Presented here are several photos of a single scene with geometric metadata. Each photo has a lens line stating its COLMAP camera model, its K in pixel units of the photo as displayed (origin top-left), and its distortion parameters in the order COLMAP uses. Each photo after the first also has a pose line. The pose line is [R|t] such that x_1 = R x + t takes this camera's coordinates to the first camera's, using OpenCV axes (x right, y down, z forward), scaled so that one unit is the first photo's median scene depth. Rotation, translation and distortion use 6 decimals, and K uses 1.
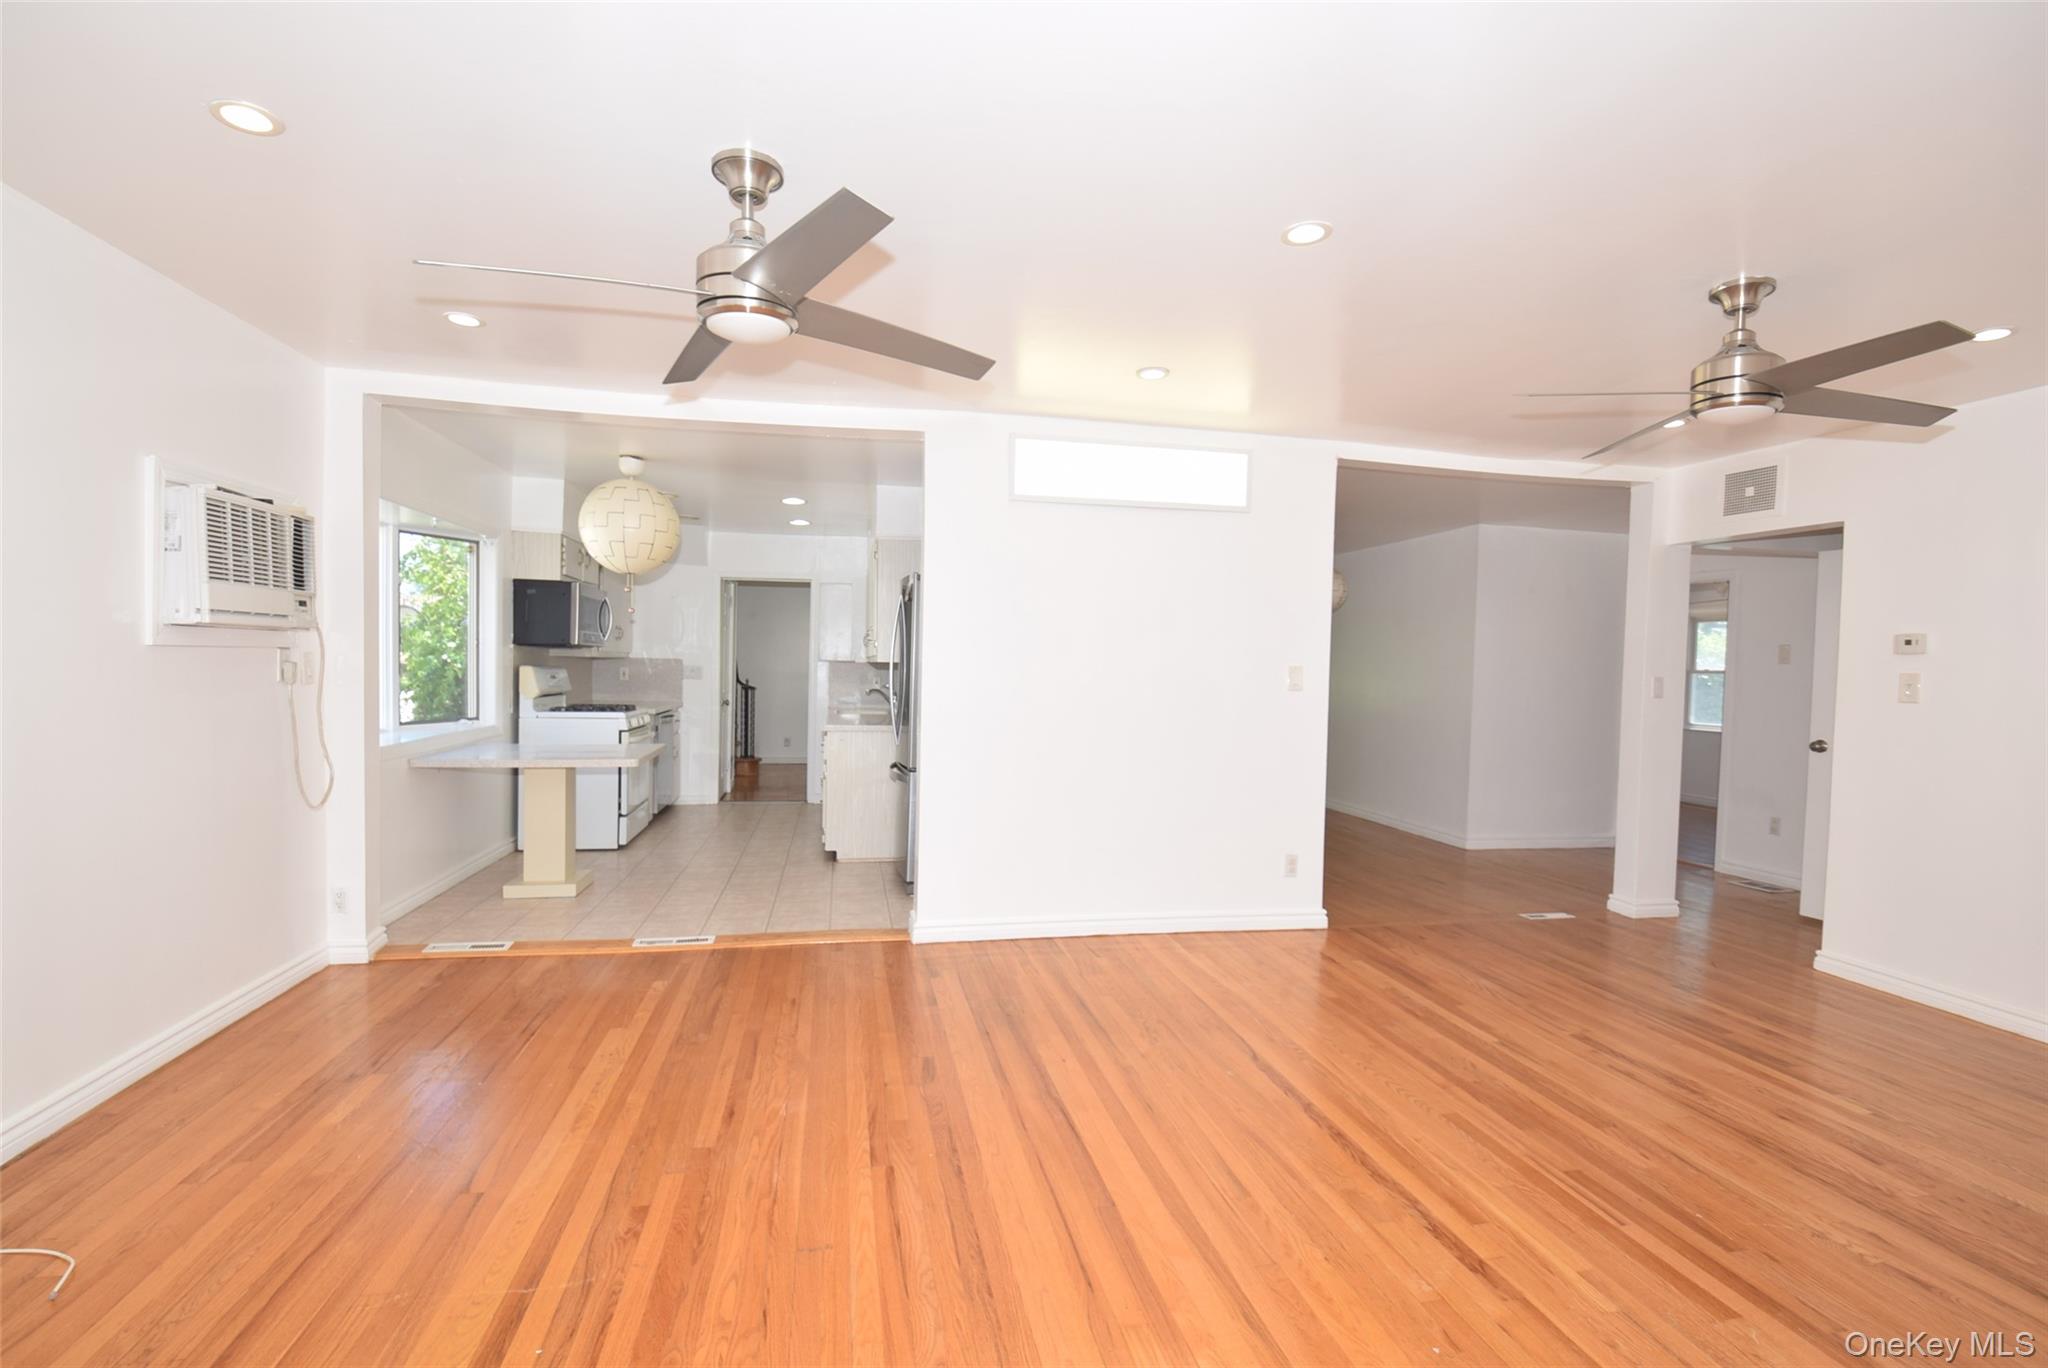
lens RADIAL K [[909.8, 0, 1020.9], [0, 909.8, 697.2], [0, 0, 1]] dist [0.019064, -0.029875]
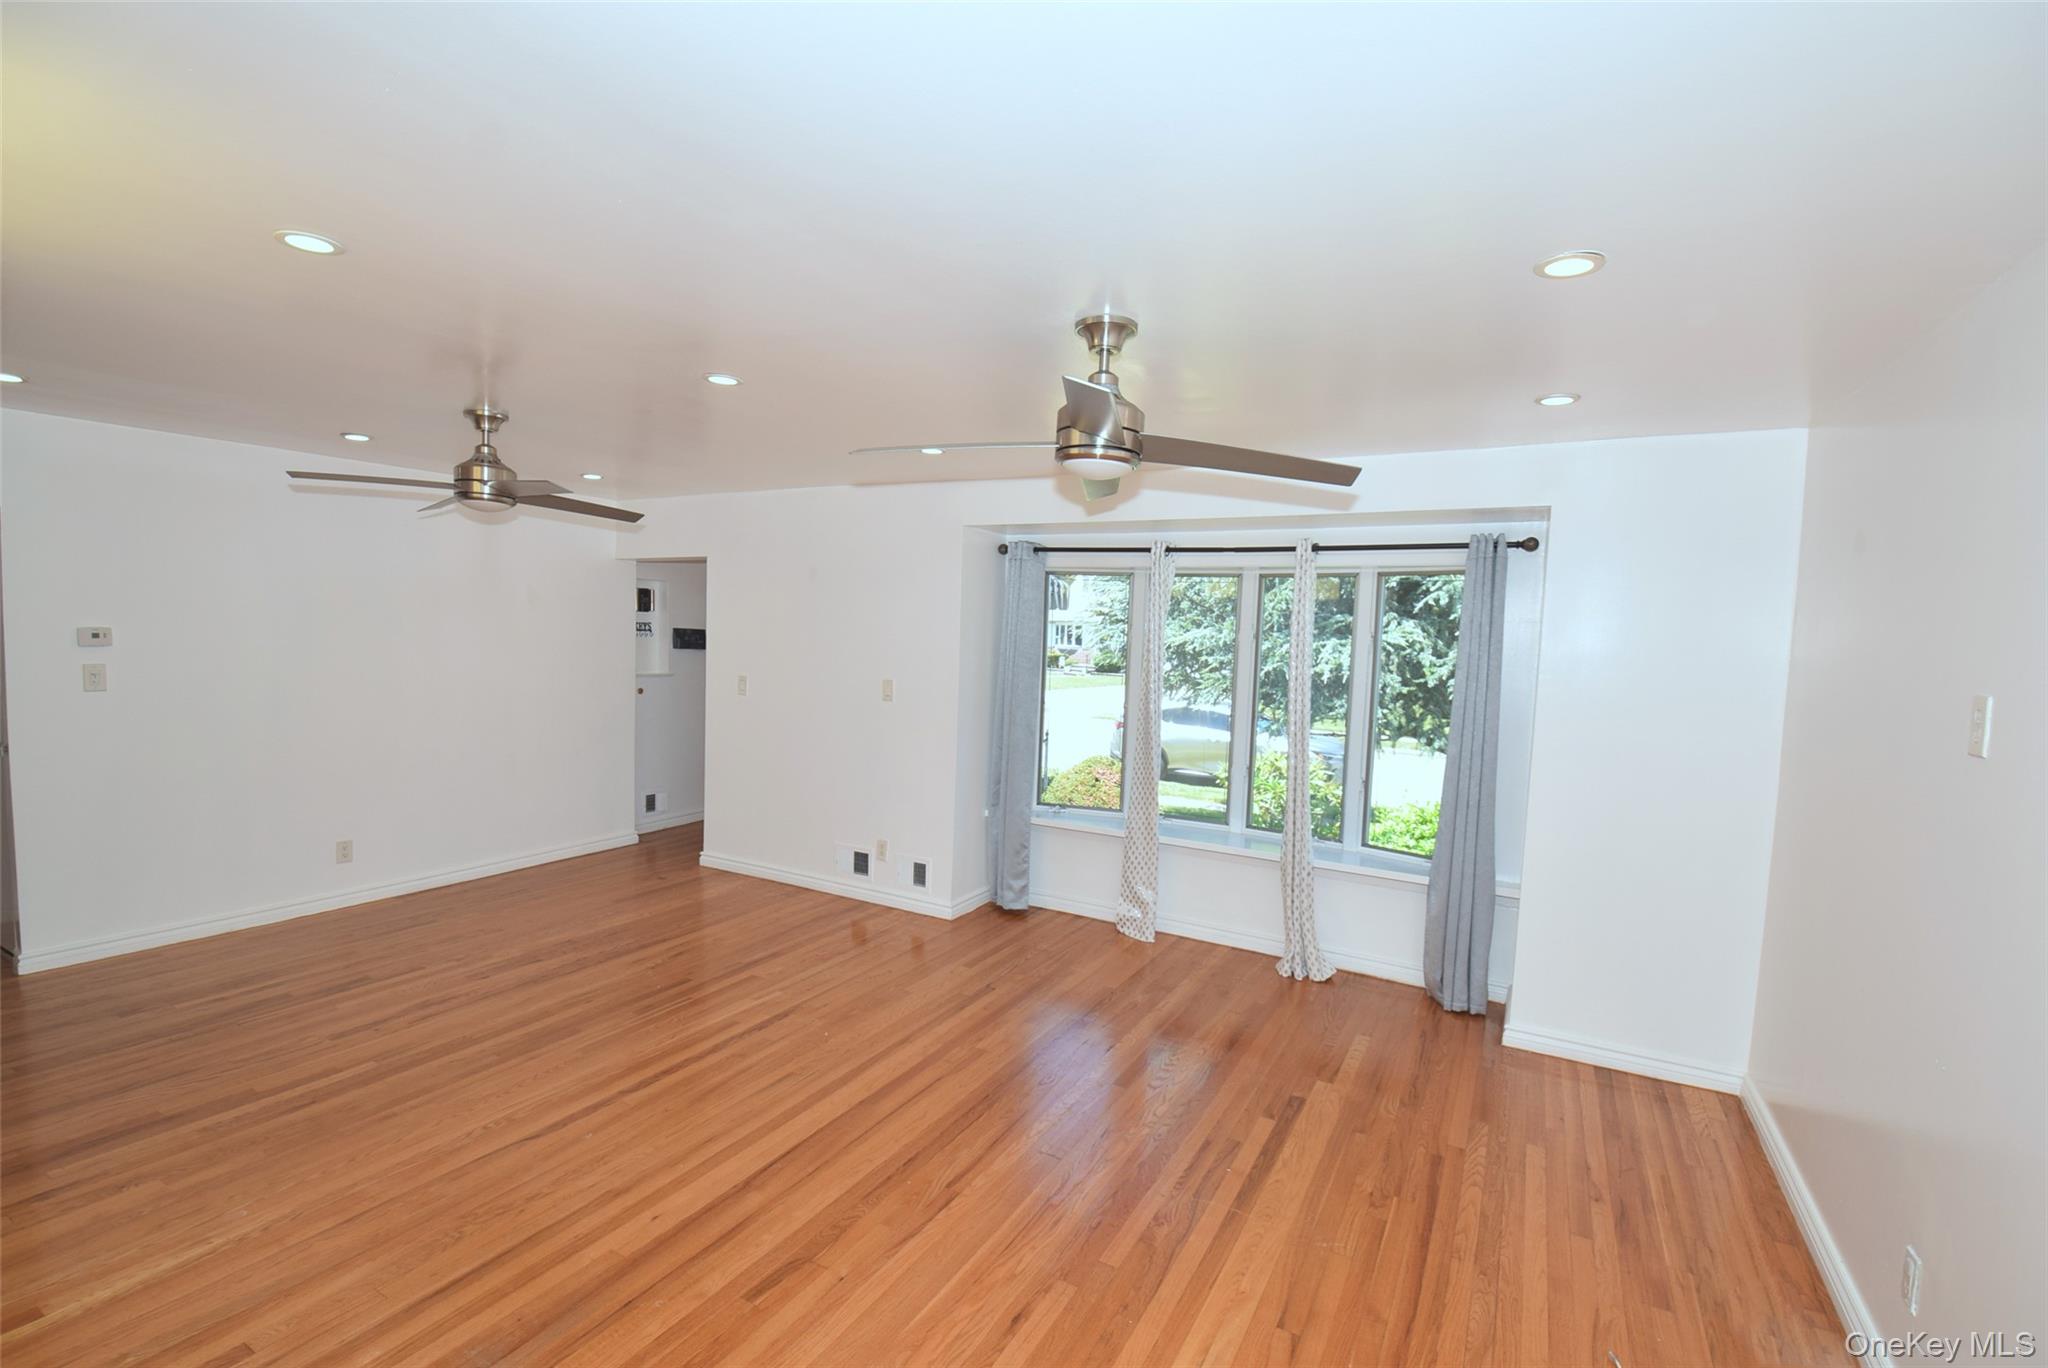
lens RADIAL K [[909.8, 0, 1020.9], [0, 909.8, 697.2], [0, 0, 1]] dist [0.019064, -0.029875]
pose [[-0.755261, -0.095079, 0.648492, -0.545981], [-0.028181, 0.993218, 0.112801, -0.138283], [-0.654819, 0.066919, -0.752818, 1.072517]]
